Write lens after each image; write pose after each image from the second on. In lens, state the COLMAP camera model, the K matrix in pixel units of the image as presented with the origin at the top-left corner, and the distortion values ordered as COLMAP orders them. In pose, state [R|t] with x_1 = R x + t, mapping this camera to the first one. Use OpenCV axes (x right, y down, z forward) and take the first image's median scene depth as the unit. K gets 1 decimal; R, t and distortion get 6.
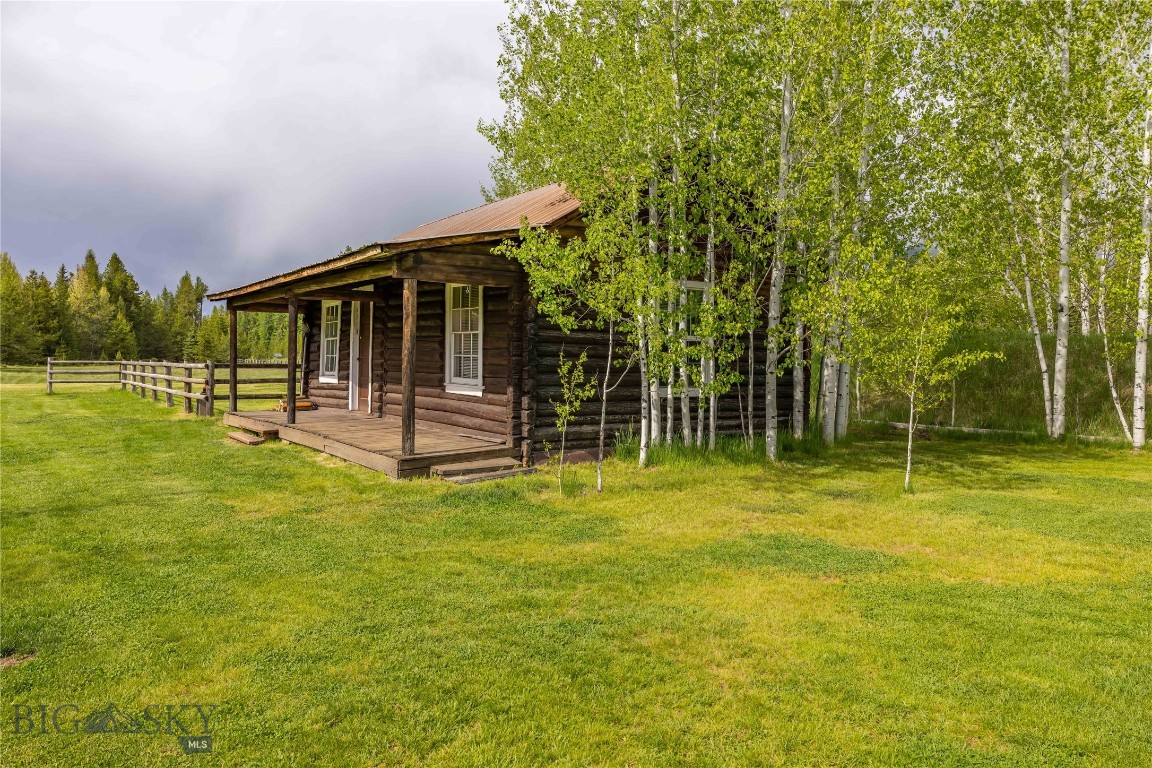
lens RADIAL K [[801.0, 0, 575.0], [0, 801.0, 378.3], [0, 0, 1]] dist [-0.002673, 0.001183]
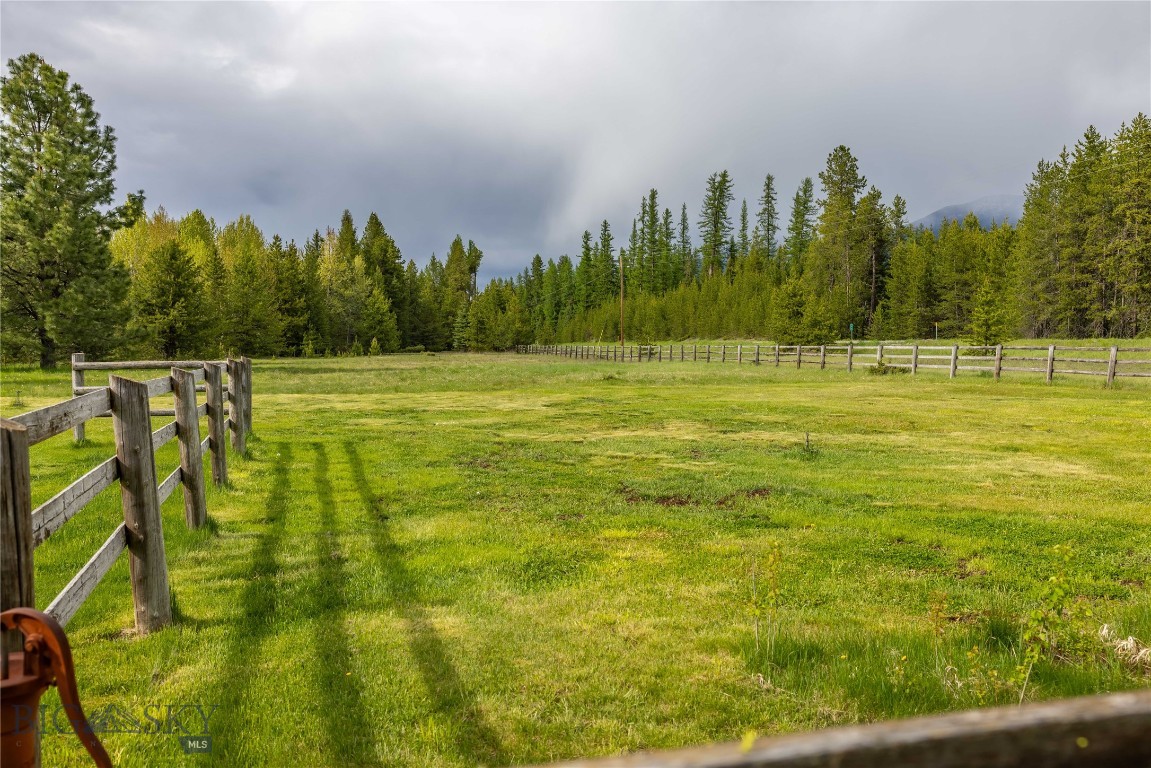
lens RADIAL K [[1055.3, 0, 576.5], [0, 1055.3, 382.9], [0, 0, 1]] dist [0.002786, 0.000000]
pose [[0.941453, -0.002261, -0.337138, -0.040853], [0.007659, 0.999863, 0.014681, -0.002860], [0.337058, -0.016404, 0.941341, 0.096021]]
